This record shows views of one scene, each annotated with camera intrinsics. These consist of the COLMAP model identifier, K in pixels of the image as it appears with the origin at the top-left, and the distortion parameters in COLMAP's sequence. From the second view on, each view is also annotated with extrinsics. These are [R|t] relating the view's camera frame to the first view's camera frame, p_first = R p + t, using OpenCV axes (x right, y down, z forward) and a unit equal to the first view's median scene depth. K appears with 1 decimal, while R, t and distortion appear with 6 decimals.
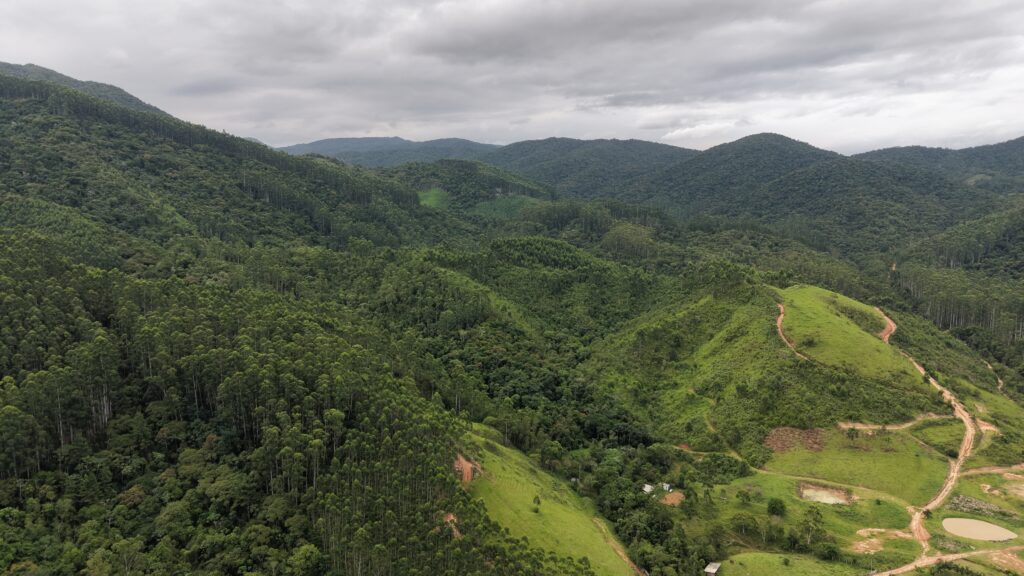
lens RADIAL K [[687.0, 0, 512.3], [0, 687.0, 287.5], [0, 0, 1]] dist [0.010874, -0.006297]
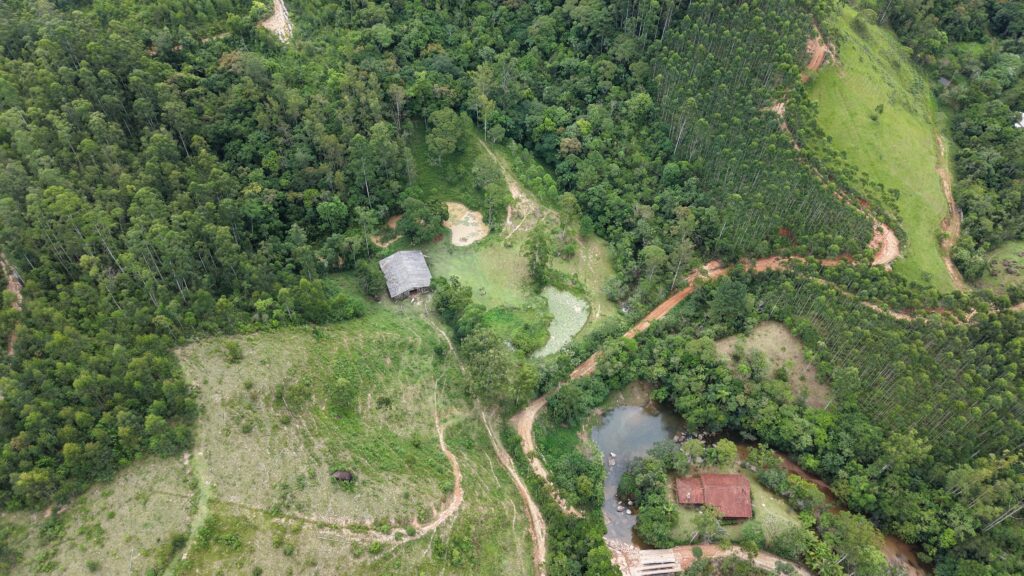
lens RADIAL K [[687.1, 0, 511.6], [0, 687.1, 286.6], [0, 0, 1]] dist [0.037789, -0.041821]
pose [[0.863670, 0.387226, -0.322692, 0.000518], [-0.067741, 0.723549, 0.686941, -0.143957], [0.499485, -0.571431, 0.651139, -0.017018]]
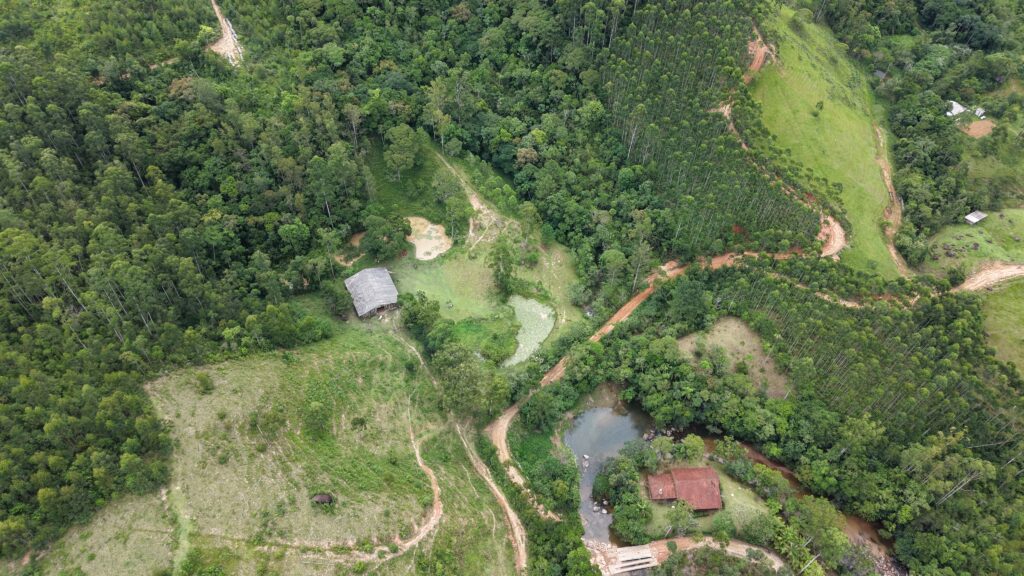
lens RADIAL K [[687.1, 0, 511.6], [0, 687.1, 286.6], [0, 0, 1]] dist [0.037789, -0.041821]
pose [[0.900526, 0.334090, -0.278274, 0.000372], [-0.058679, 0.727529, 0.683563, -0.165395], [0.430824, -0.599237, 0.674763, -0.020254]]
